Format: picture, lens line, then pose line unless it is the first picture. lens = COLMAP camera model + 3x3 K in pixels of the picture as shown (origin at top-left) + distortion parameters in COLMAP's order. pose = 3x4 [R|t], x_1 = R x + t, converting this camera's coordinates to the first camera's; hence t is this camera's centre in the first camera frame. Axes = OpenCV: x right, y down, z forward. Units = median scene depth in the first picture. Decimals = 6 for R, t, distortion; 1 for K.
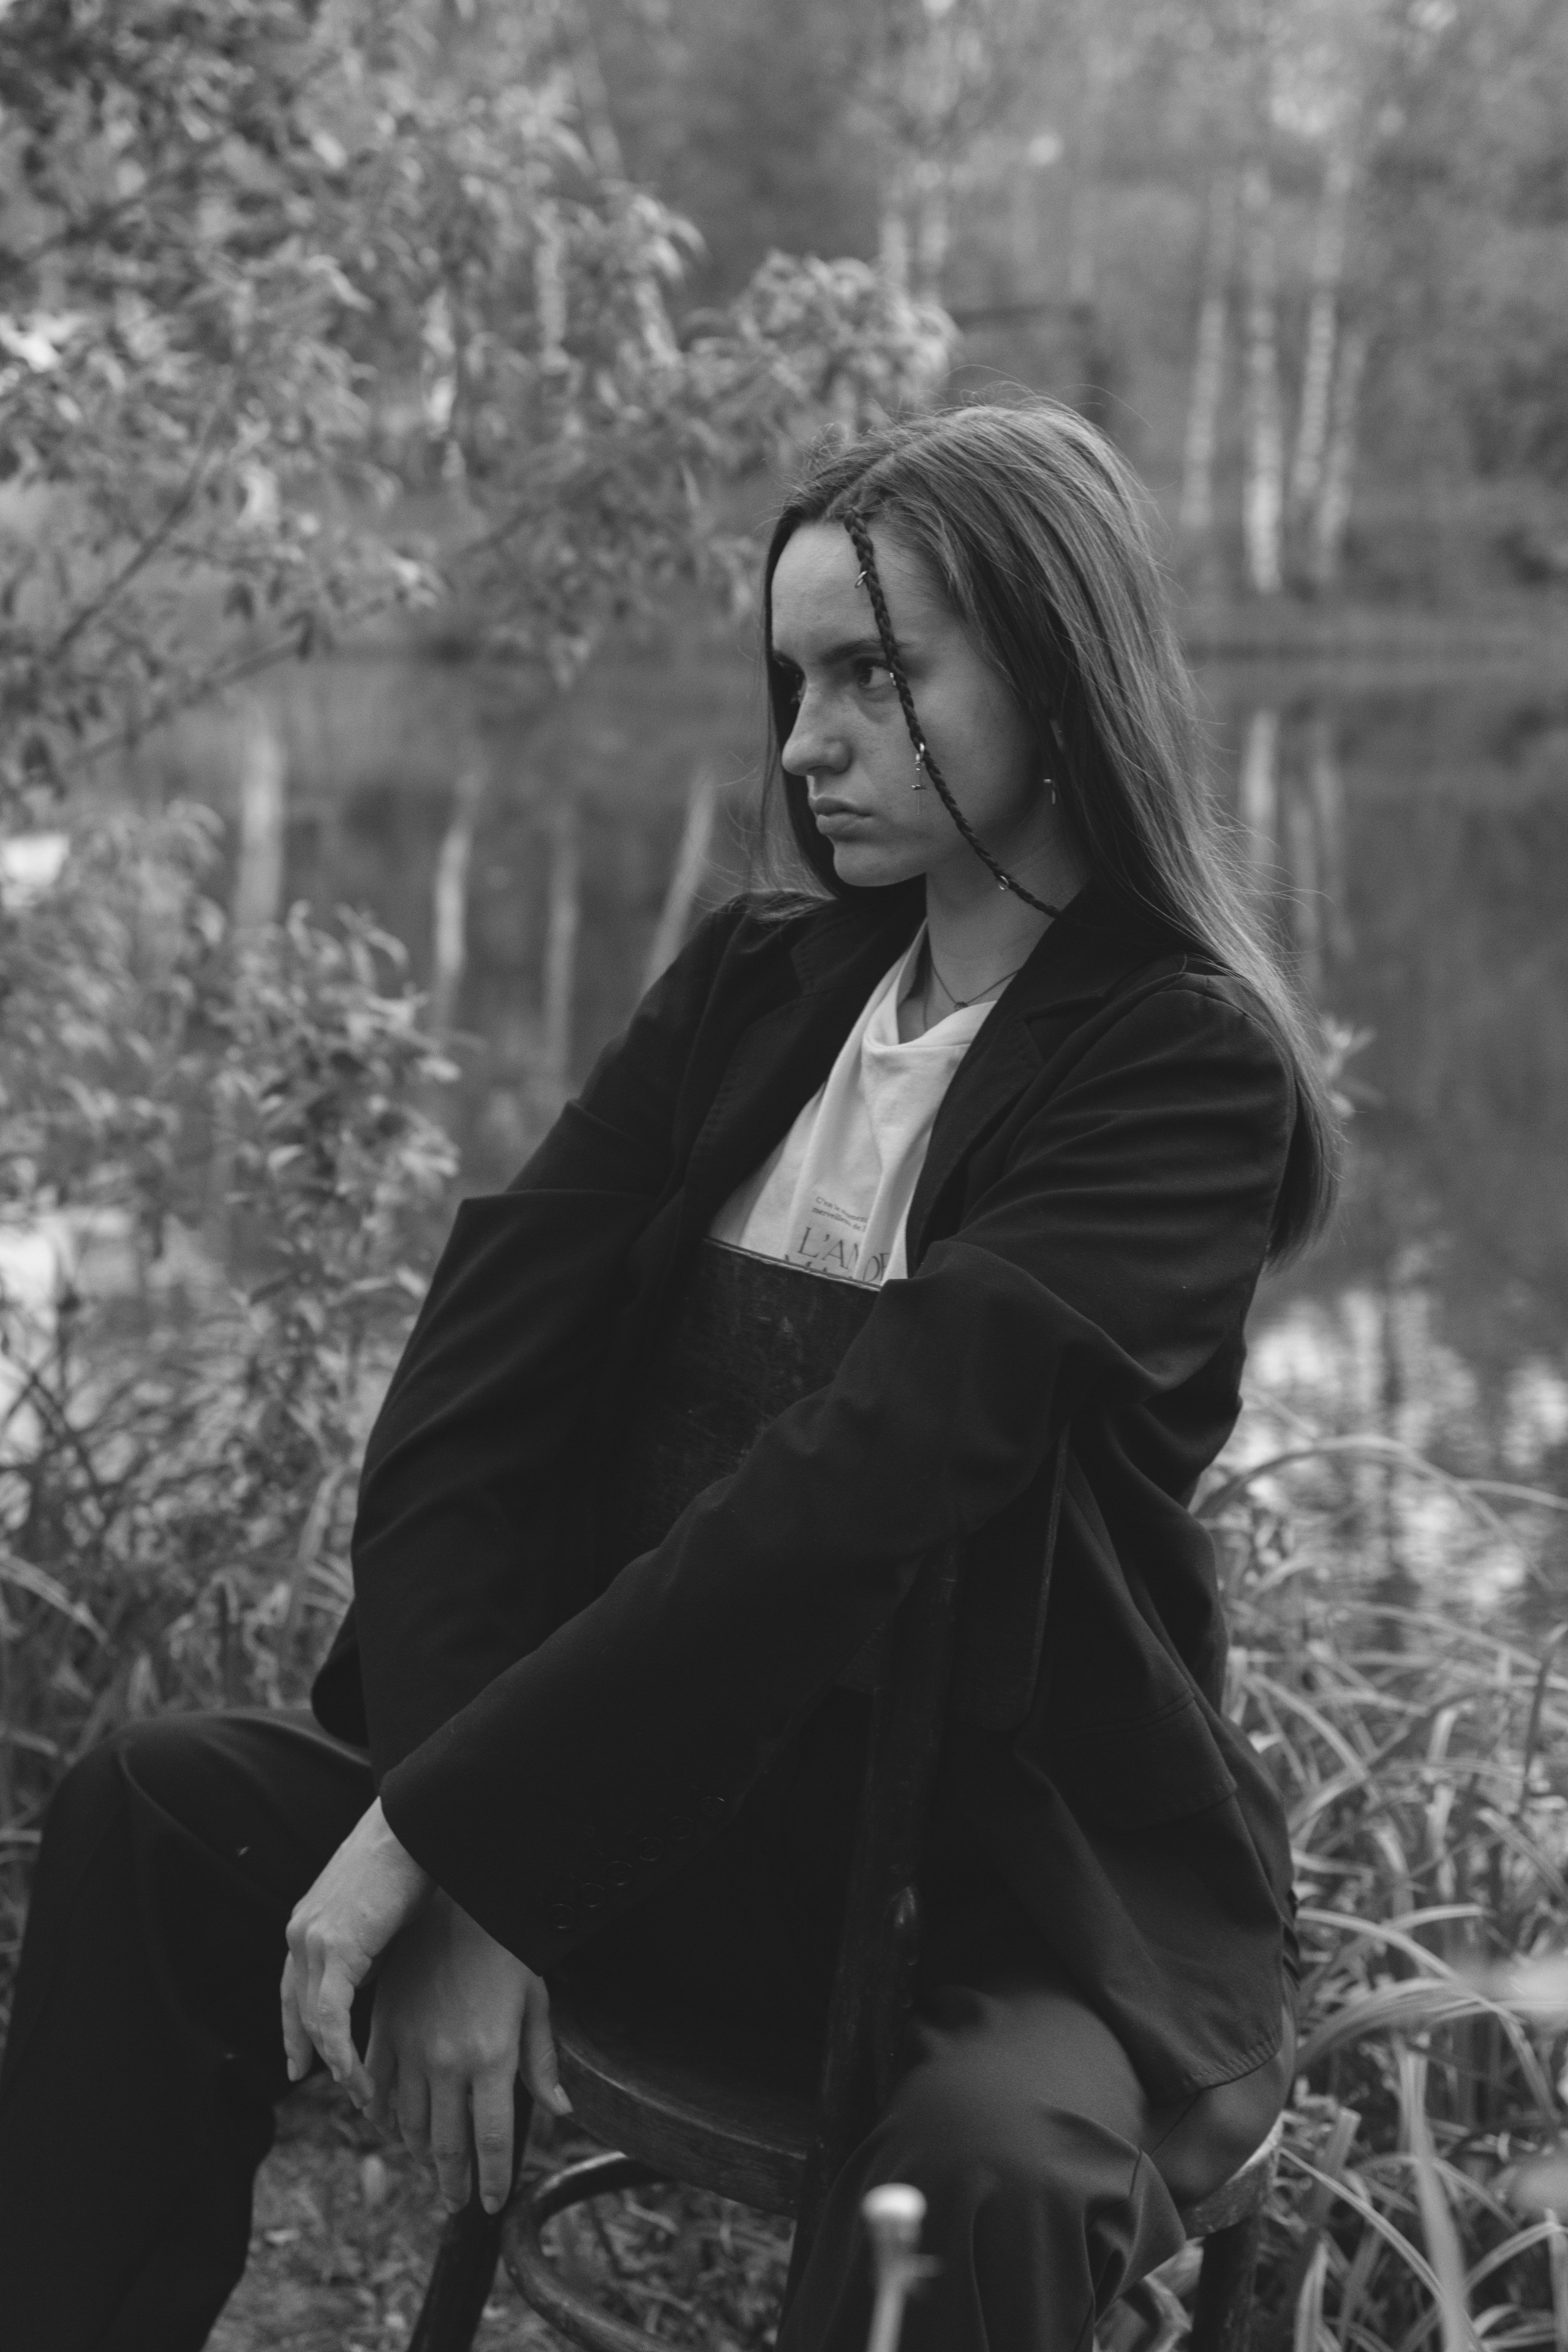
lens RADIAL K [[3806.3, 0, 784.0], [0, 3806.3, 1176.0], [0, 0, 1]] dist [0.037274, 0.051328]
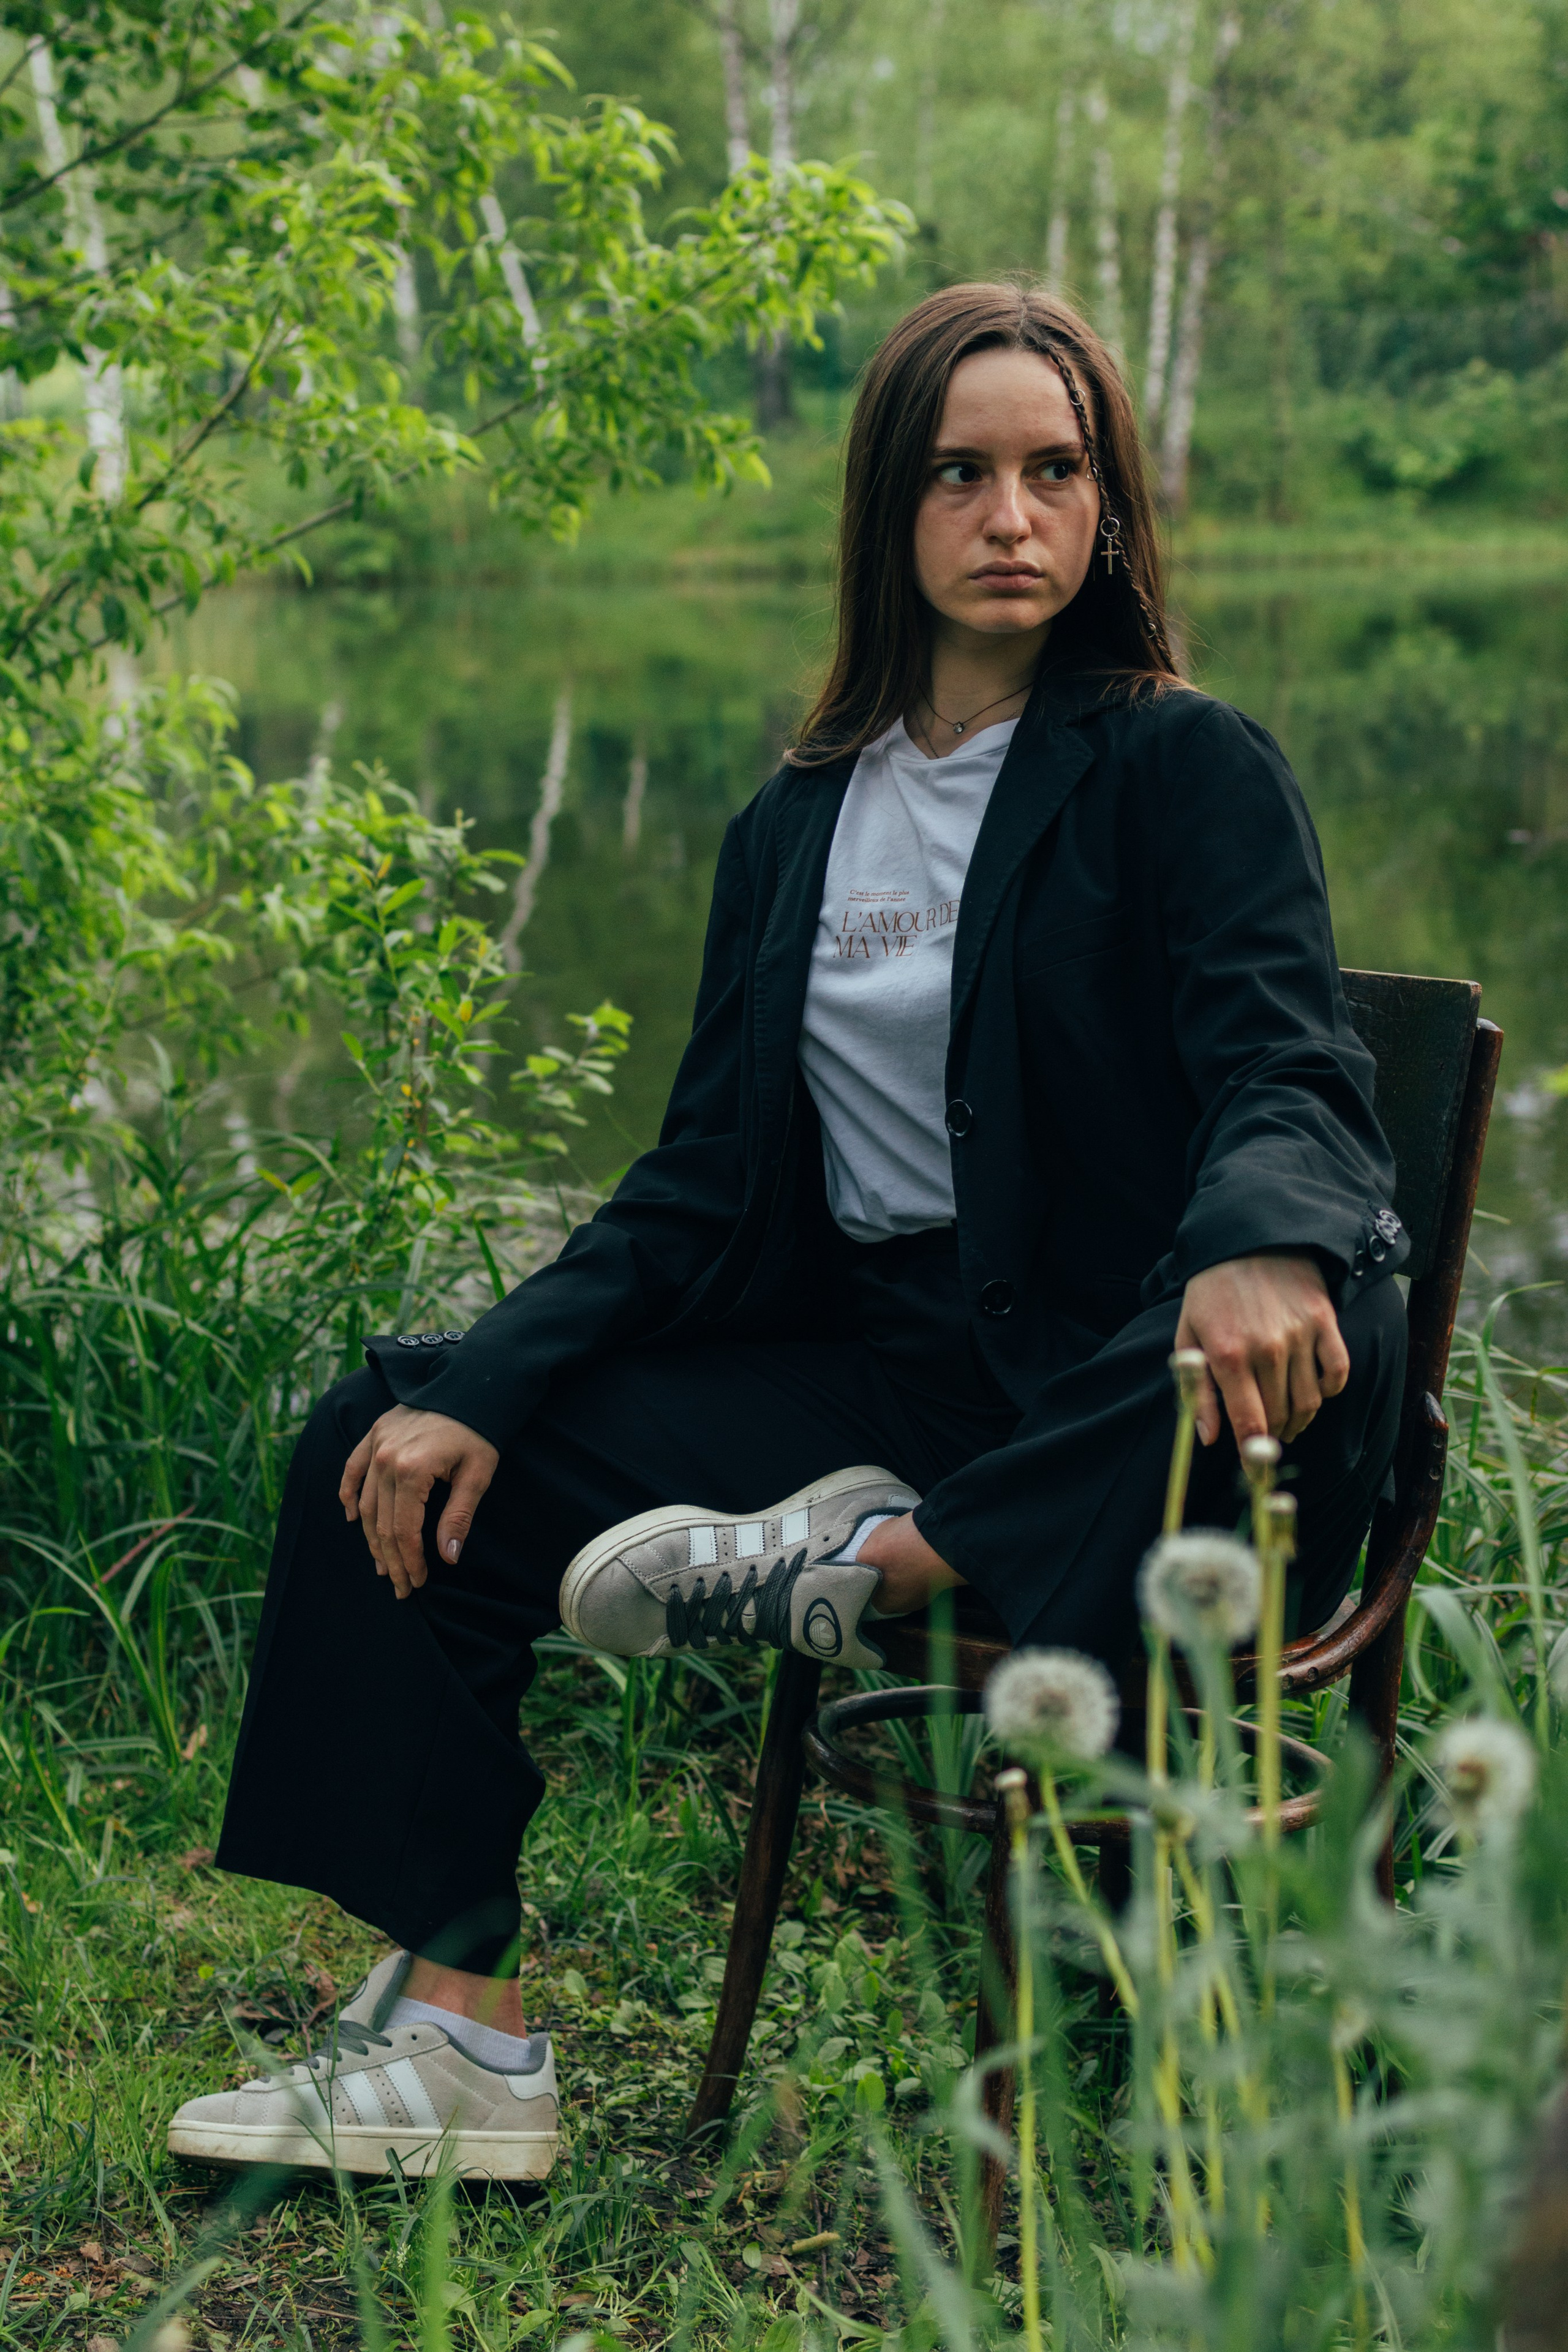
lens RADIAL K [[3801.6, 0, 784.0], [0, 3801.6, 1176.0], [0, 0, 1]] dist [0.005377, 0.061749]
pose [[0.999014, -0.026914, 0.035302, -0.036240], [0.026219, 0.999456, 0.020004, 0.030910], [-0.035821, -0.019058, 0.999176, -0.105206]]
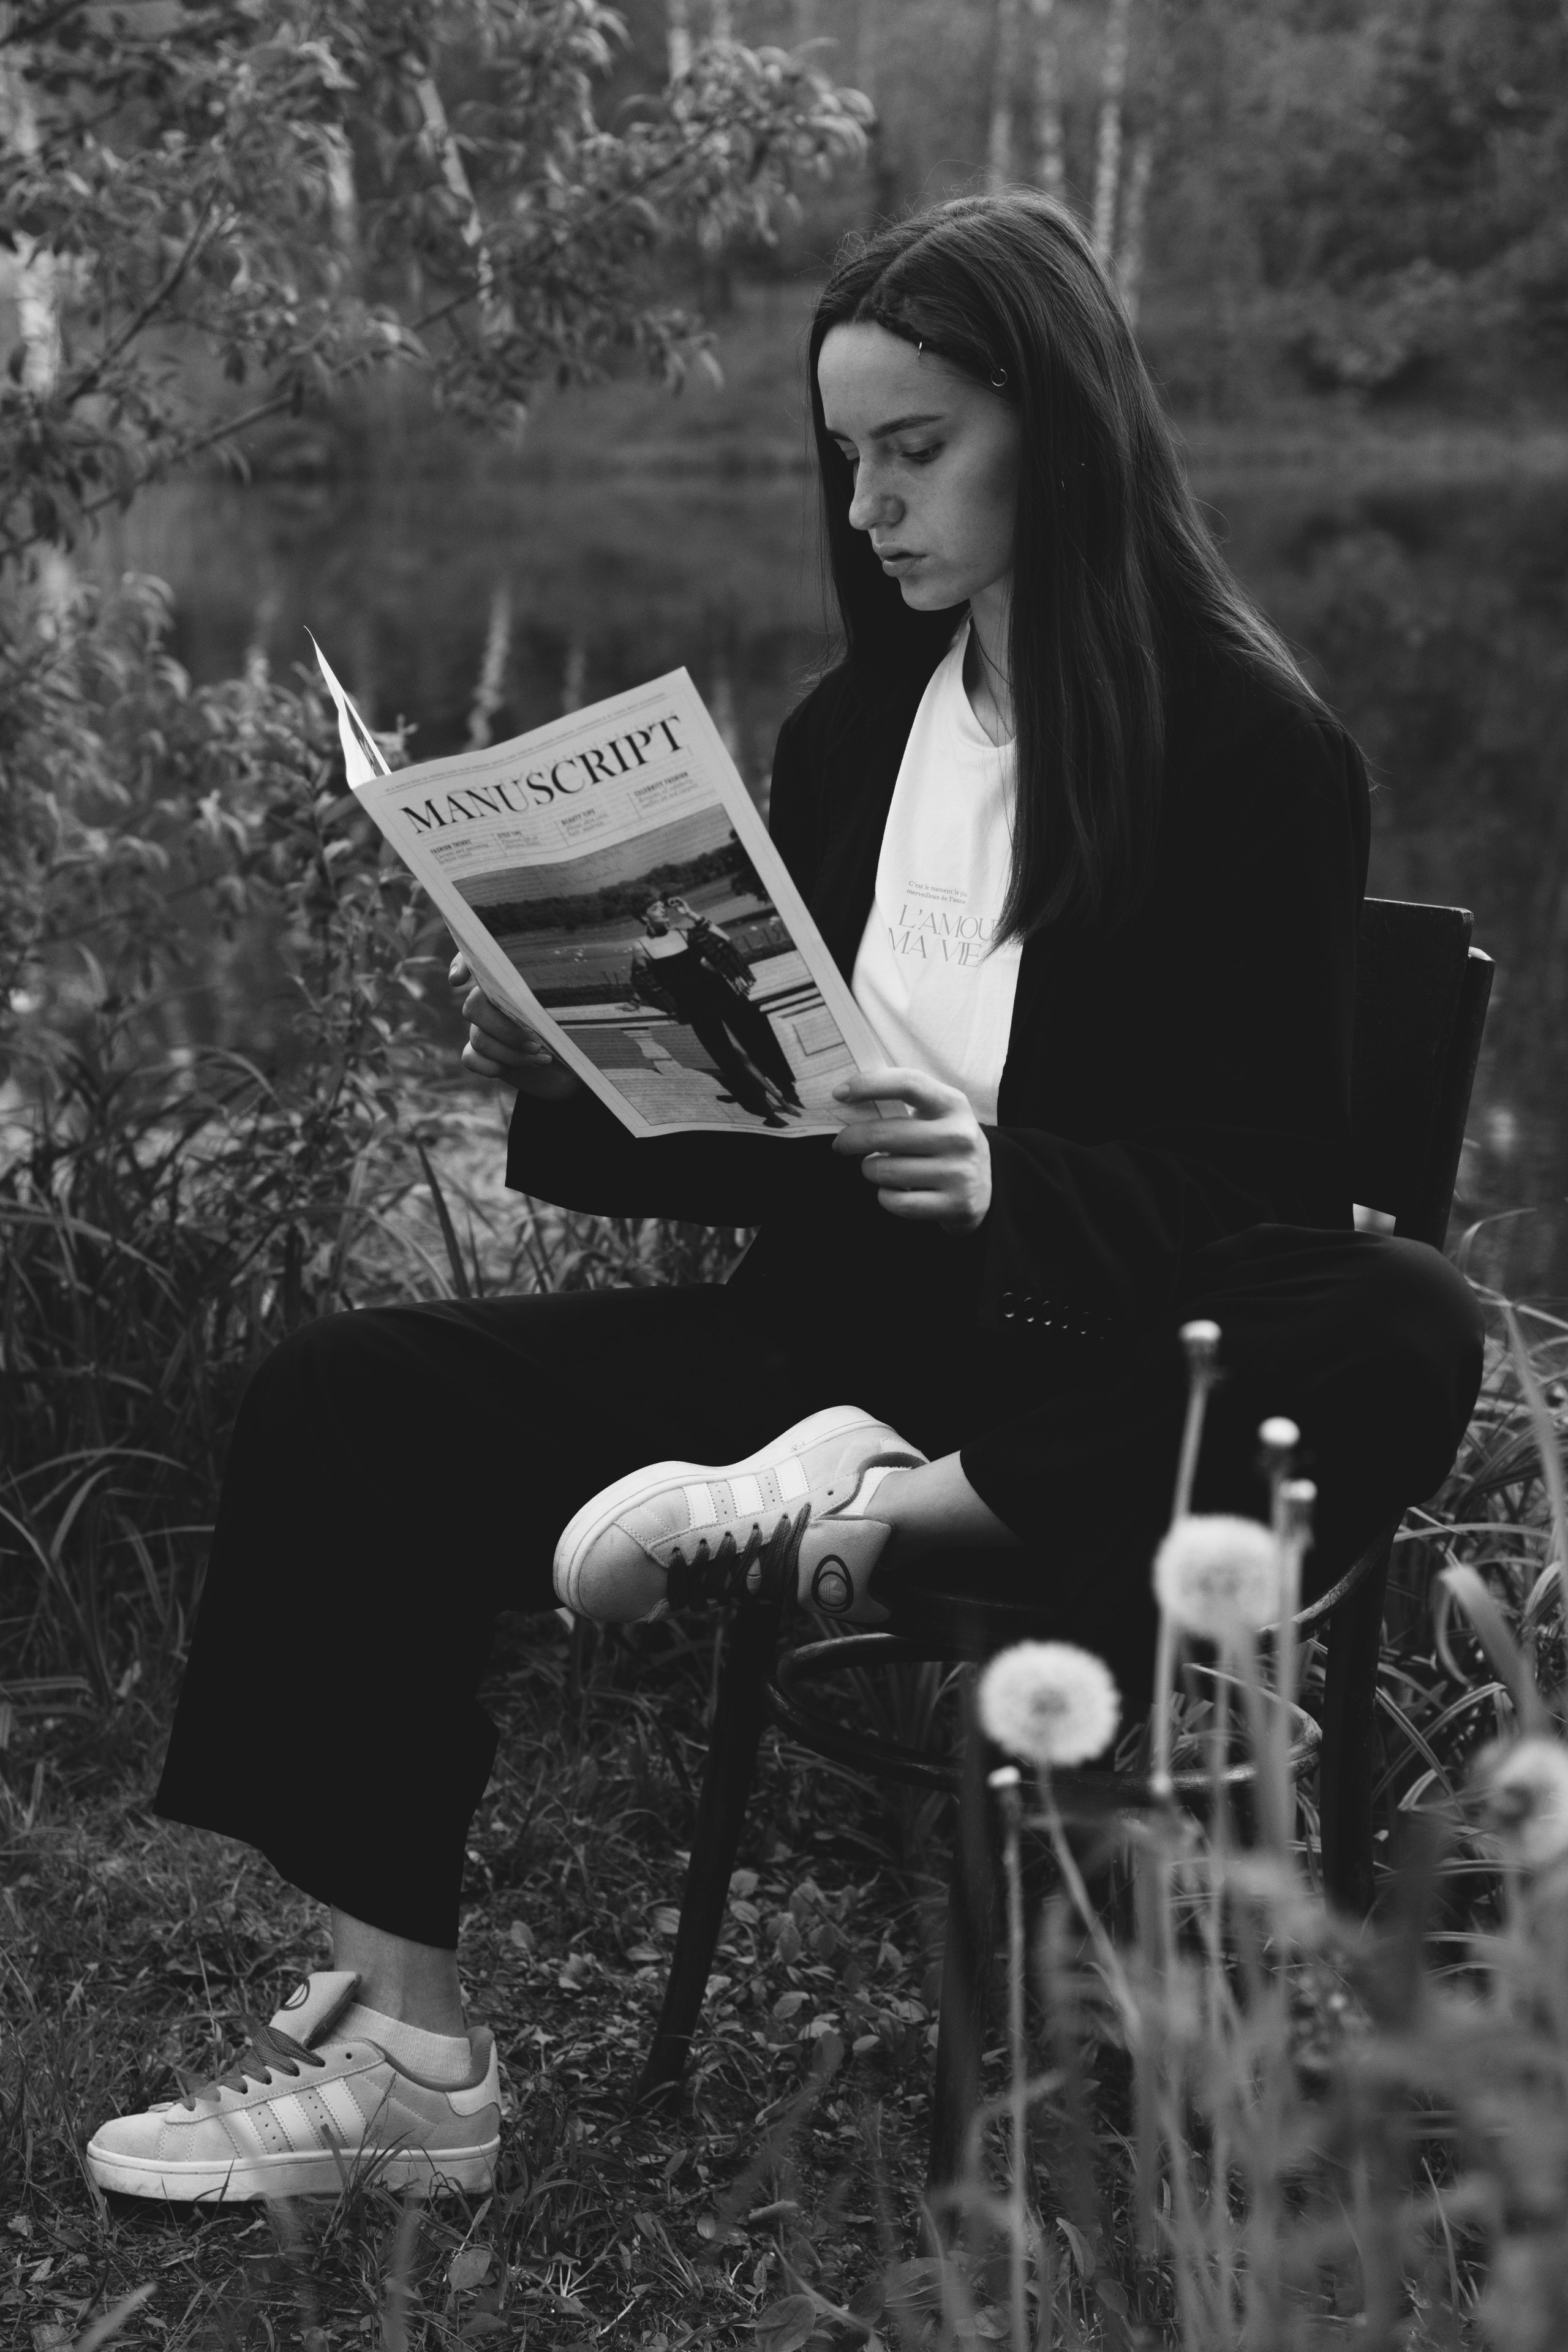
lens RADIAL K [[3812.9, 0, 793.4], [0, 3812.9, 1159.4], [0, 0, 1]] dist [-0.026673, 0.319472]
pose [[0.998263, -0.023818, 0.053889, -0.038758], [0.021541, 0.998867, 0.042443, 0.026707], [-0.054839, -0.041208, 0.997645, -0.083744]]
